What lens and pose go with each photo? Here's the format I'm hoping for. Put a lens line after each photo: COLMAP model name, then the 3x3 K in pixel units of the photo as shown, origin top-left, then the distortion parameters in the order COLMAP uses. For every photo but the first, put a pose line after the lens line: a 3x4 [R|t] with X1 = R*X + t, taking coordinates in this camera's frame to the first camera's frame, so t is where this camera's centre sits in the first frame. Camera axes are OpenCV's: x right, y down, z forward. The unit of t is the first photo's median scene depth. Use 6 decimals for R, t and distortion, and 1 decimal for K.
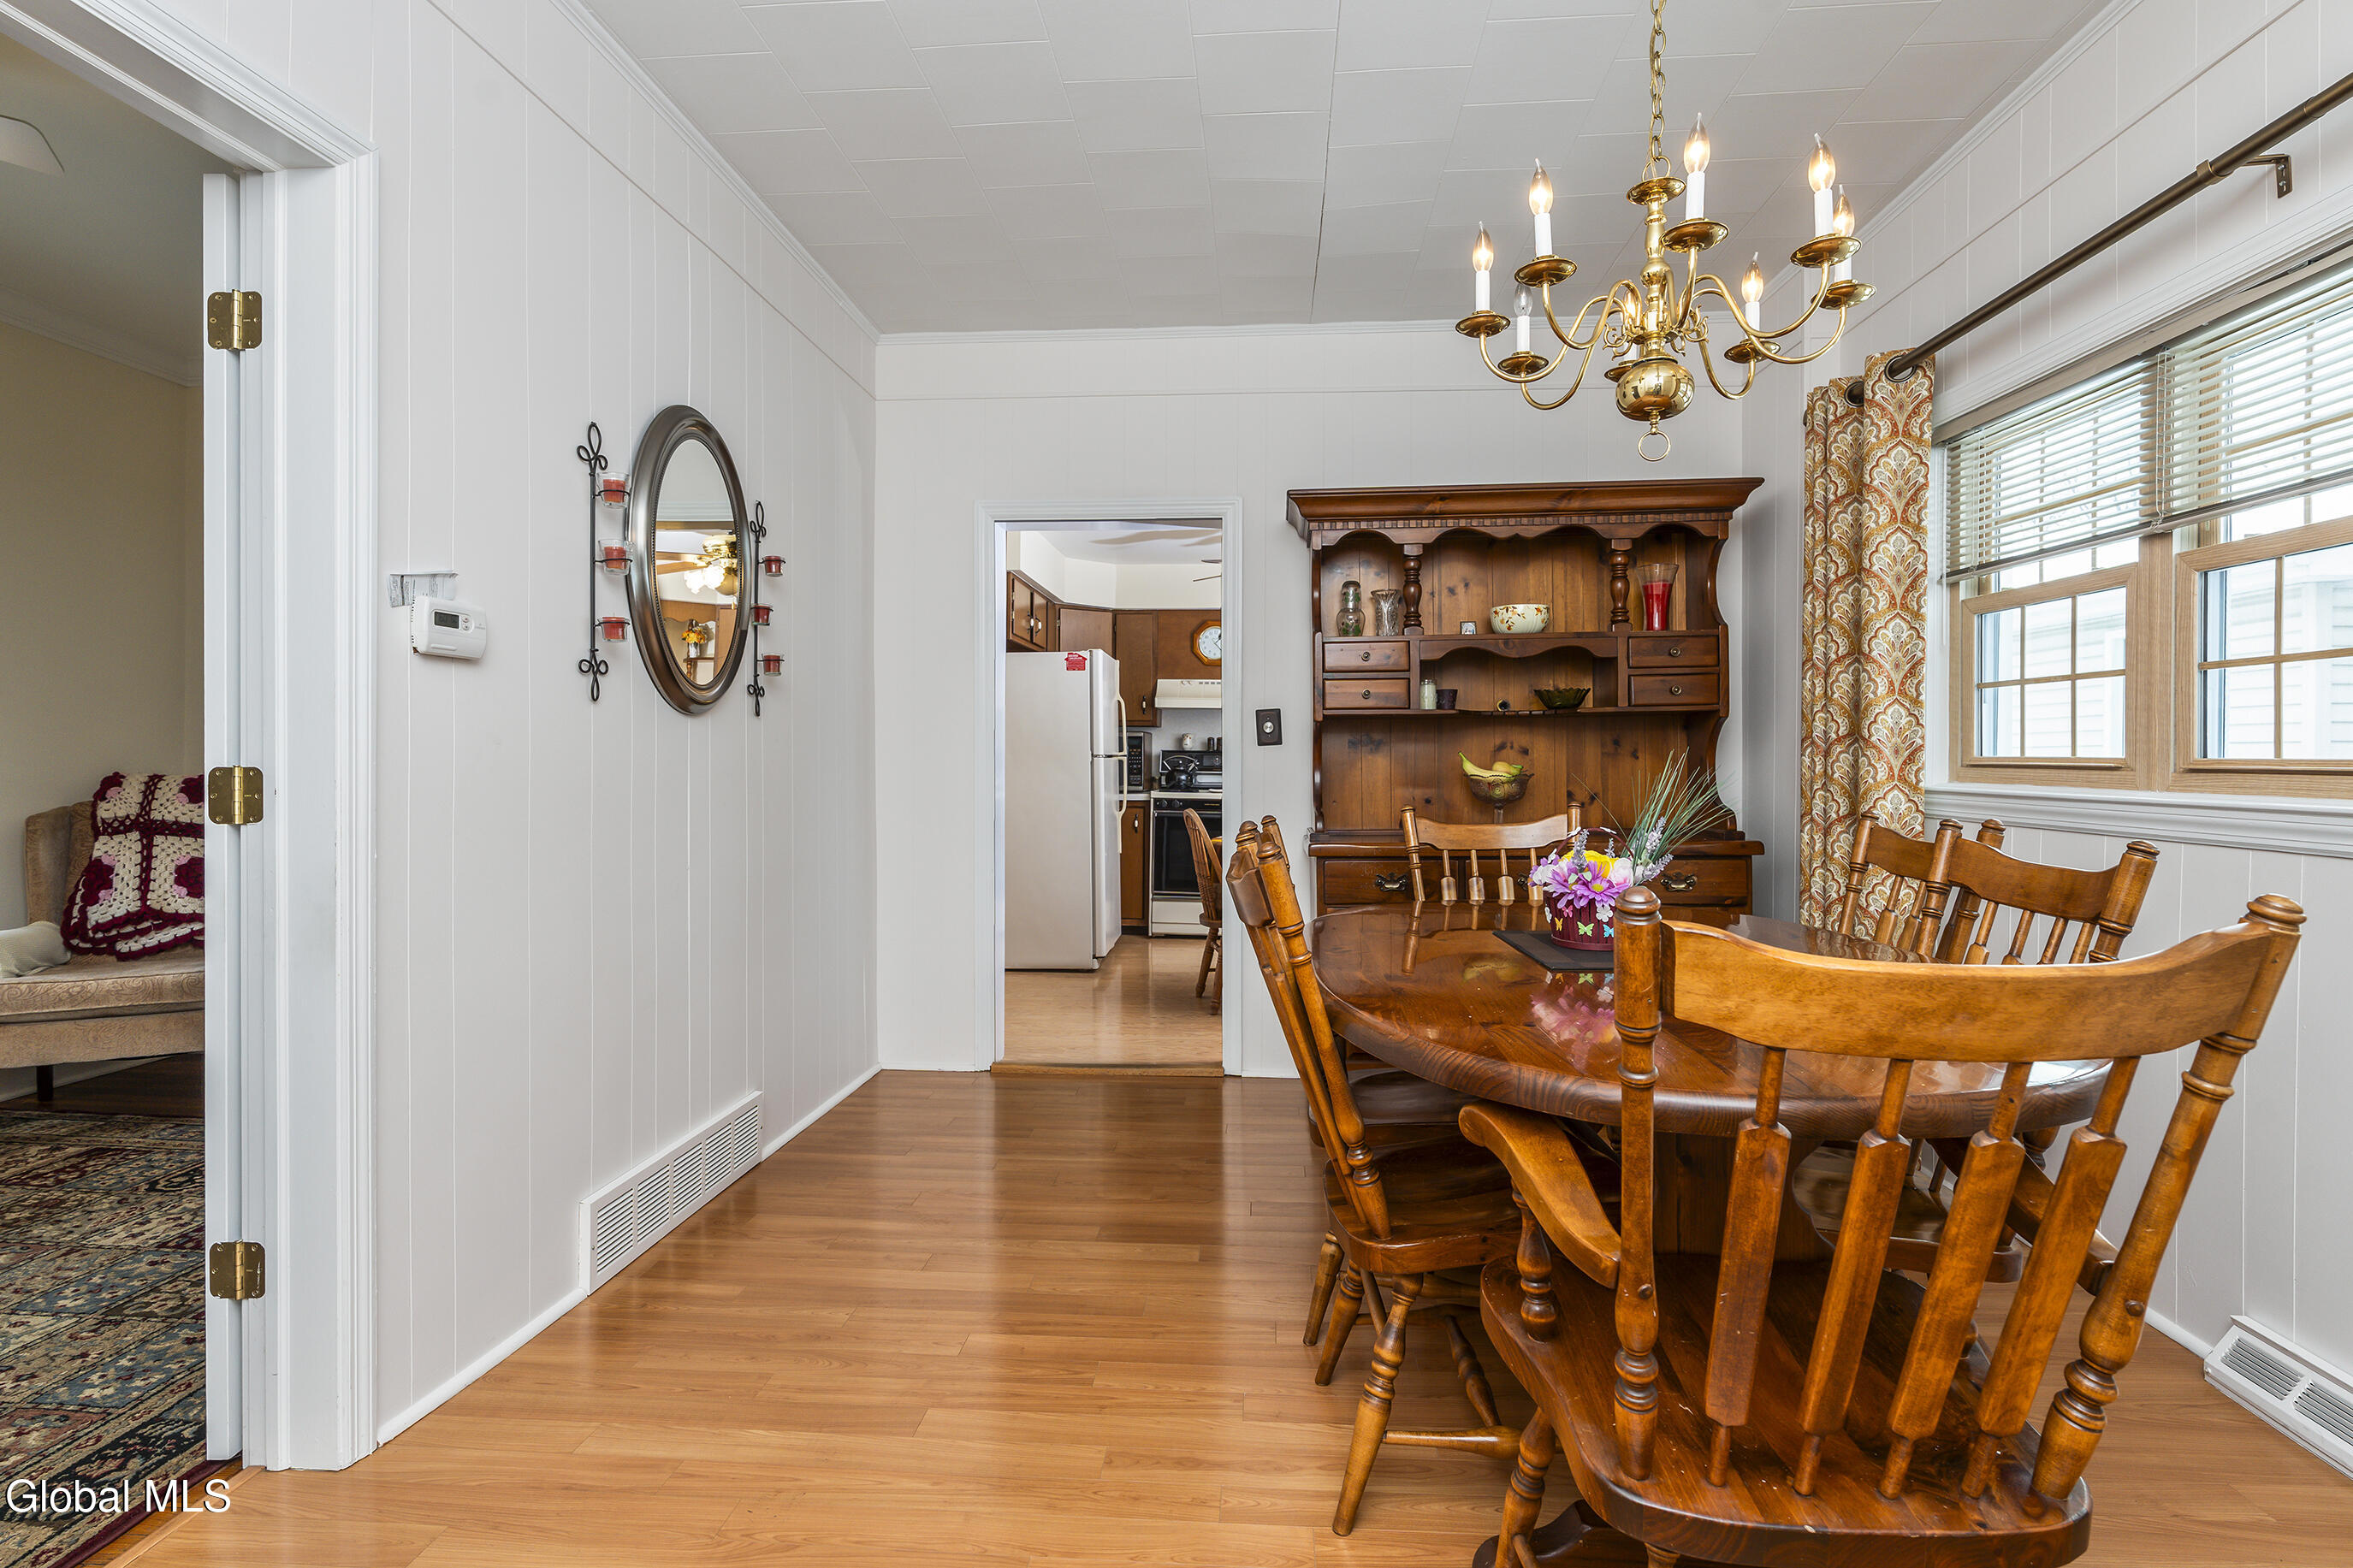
lens RADIAL K [[1177.6, 0, 1173.2], [0, 1177.6, 765.8], [0, 0, 1]] dist [-0.000394, 0.000217]
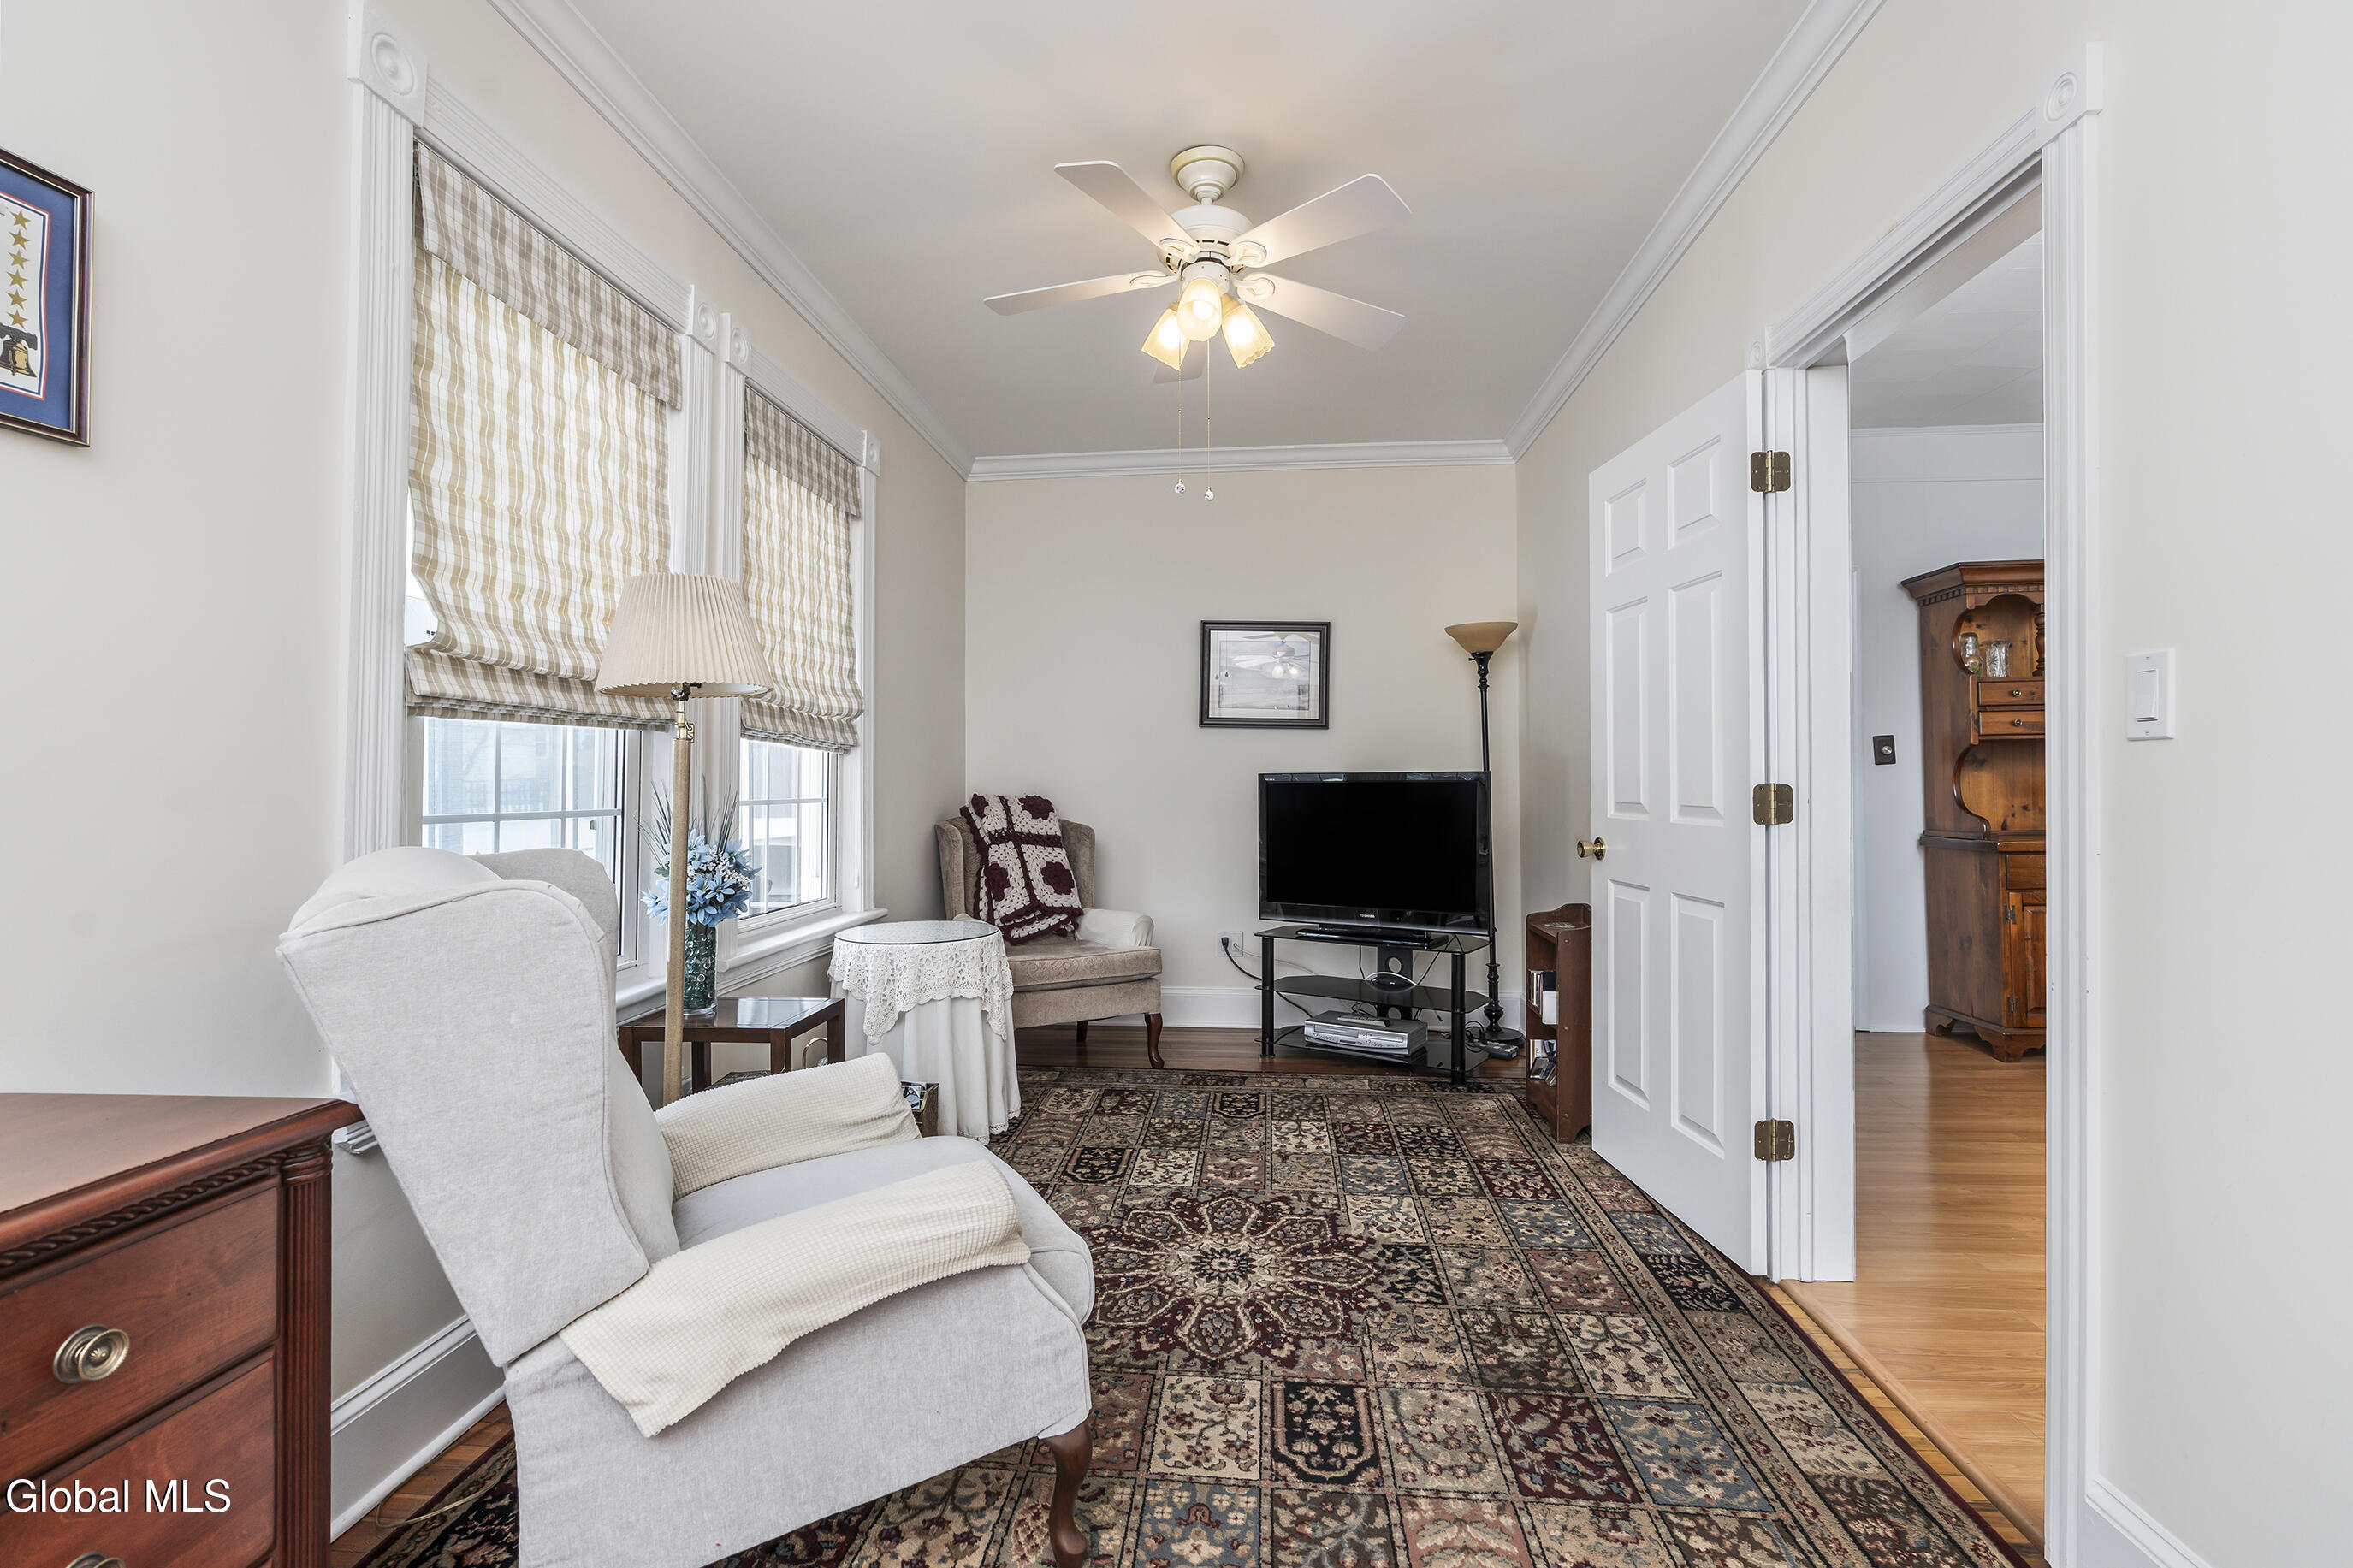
lens RADIAL K [[1072.1, 0, 1181.7], [0, 1072.1, 779.6], [0, 0, 1]] dist [-0.004560, -0.000338]
pose [[0.999947, -0.008365, 0.005922, -0.822508], [0.008389, 0.999957, -0.004000, -0.003766], [-0.005888, 0.004049, 0.999974, -0.155022]]
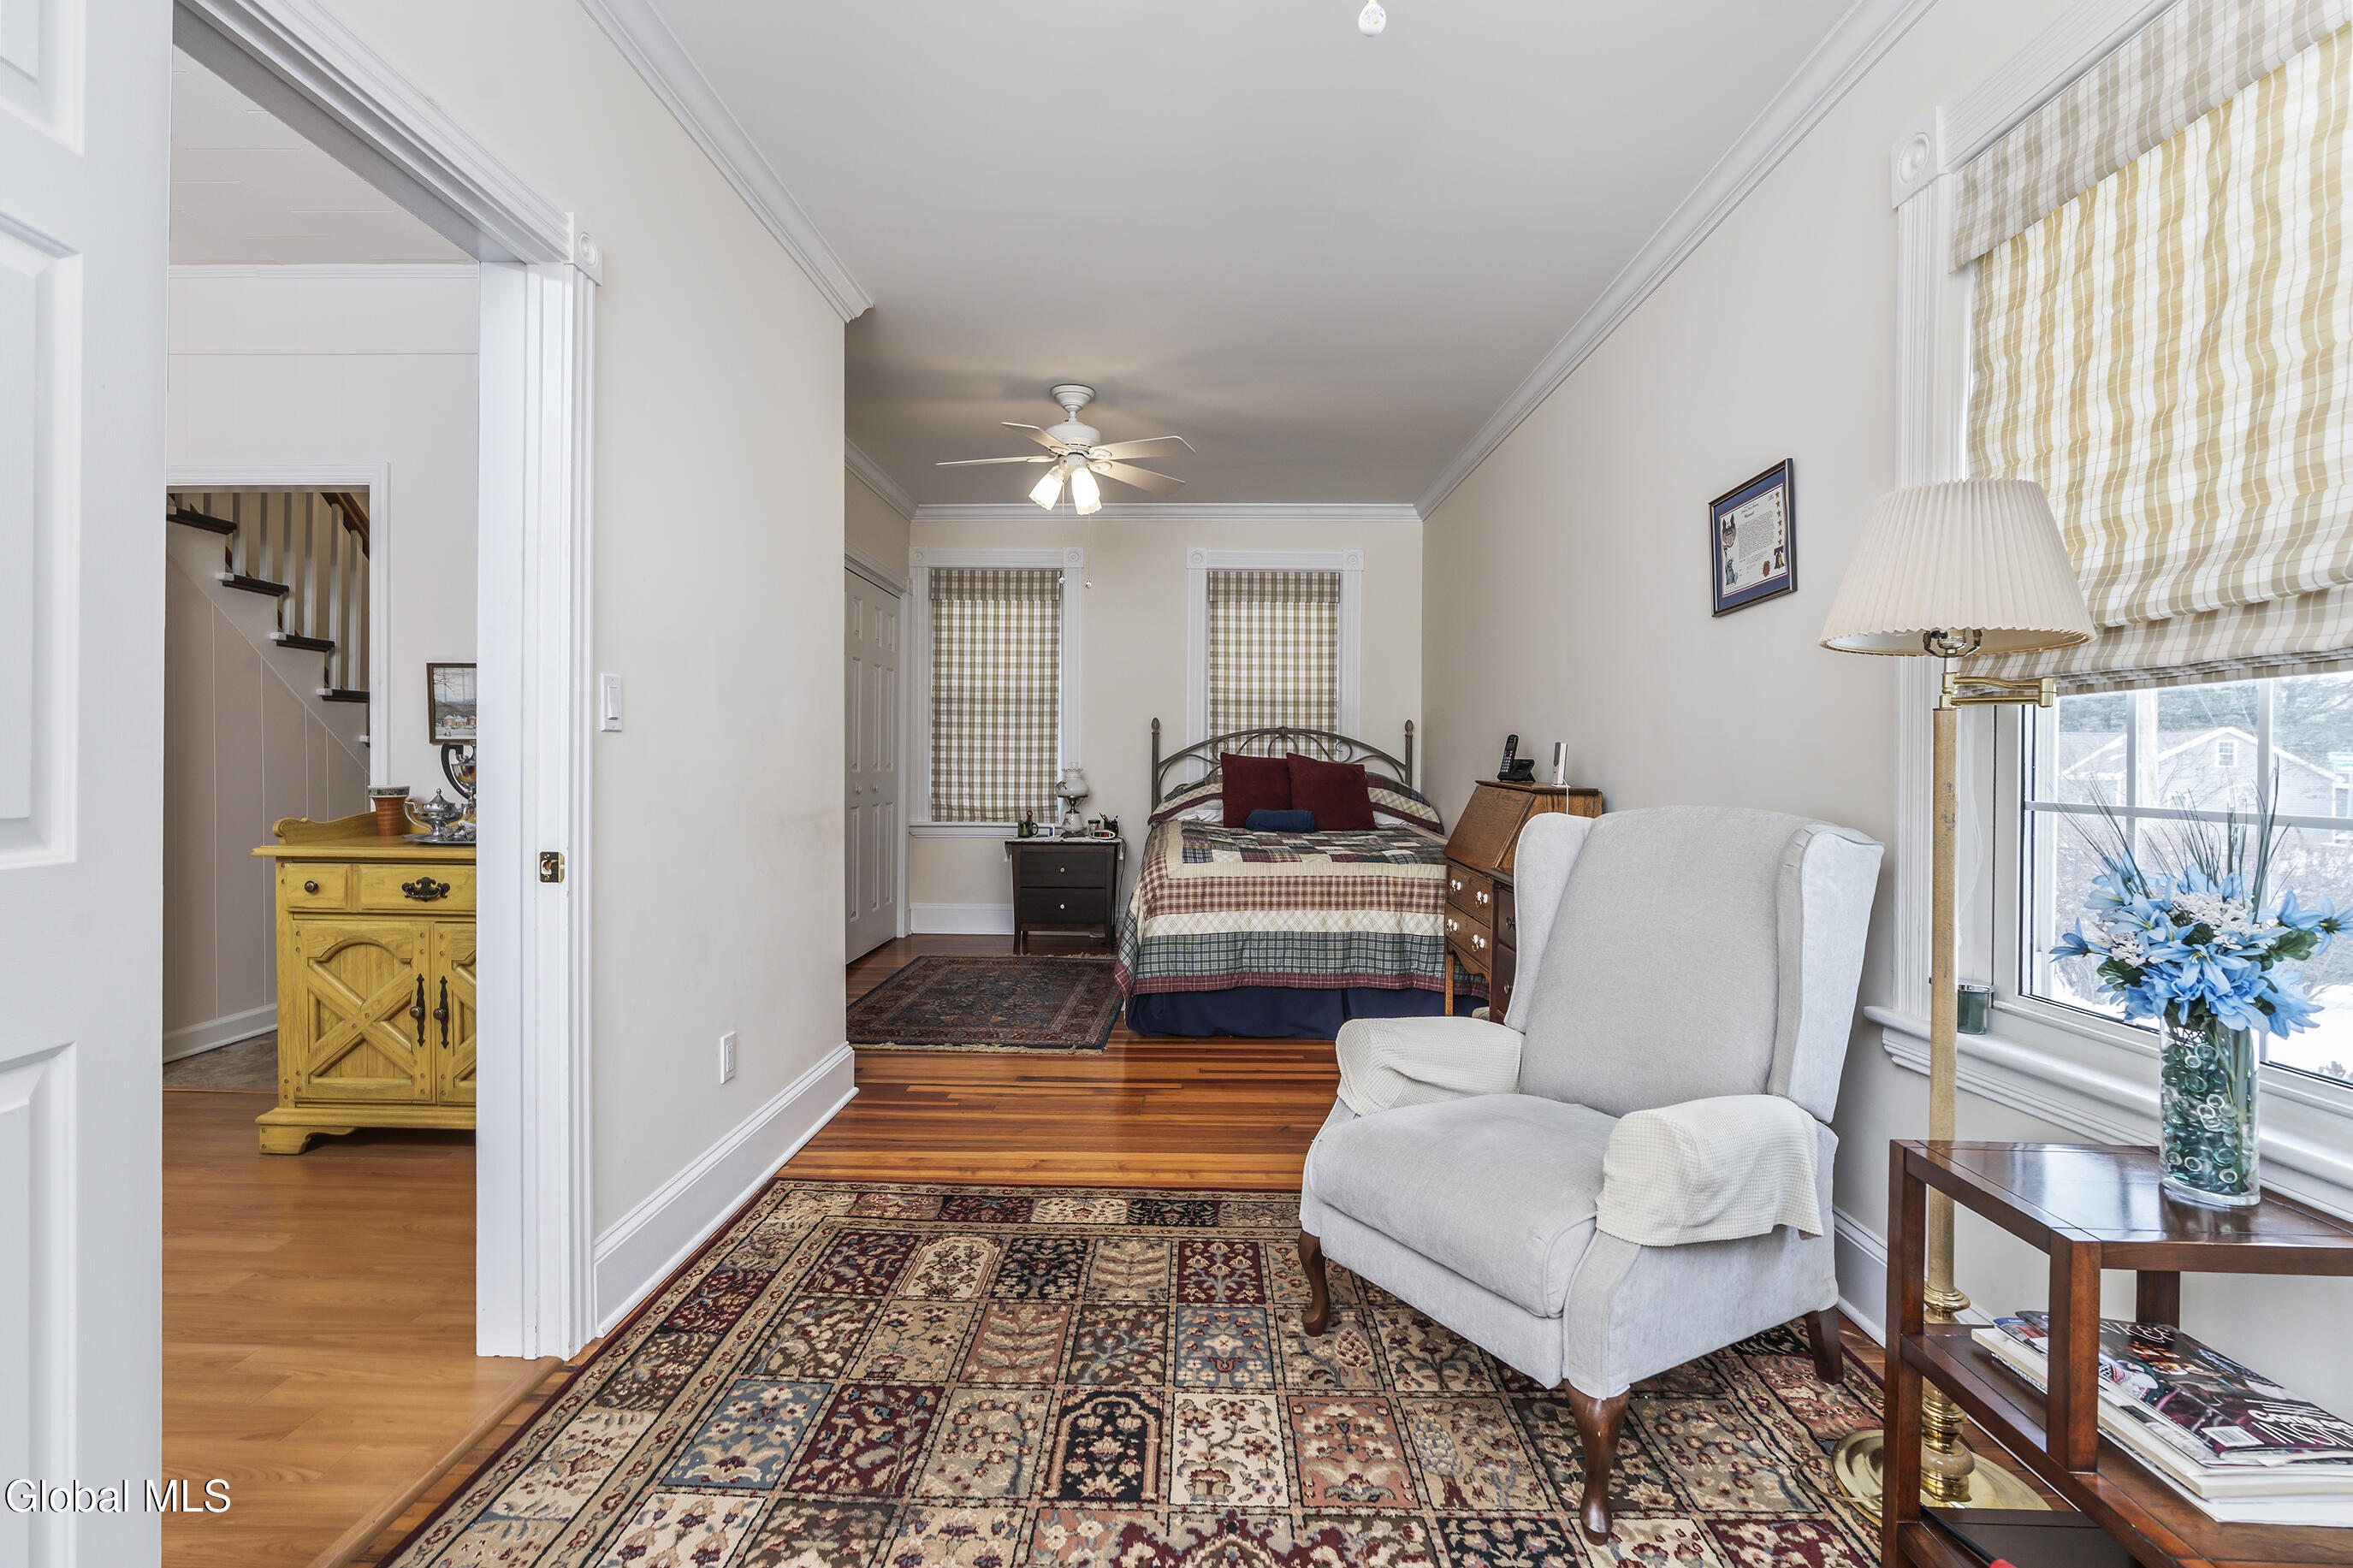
lens RADIAL K [[1072.1, 0, 1173.0], [0, 1072.1, 770.2], [0, 0, 1]] dist [-0.004560, -0.000338]
pose [[-0.997999, -0.013399, -0.061789, -0.744114], [-0.014007, 0.999858, 0.009409, -0.005305], [0.061654, 0.010256, -0.998045, 0.928636]]
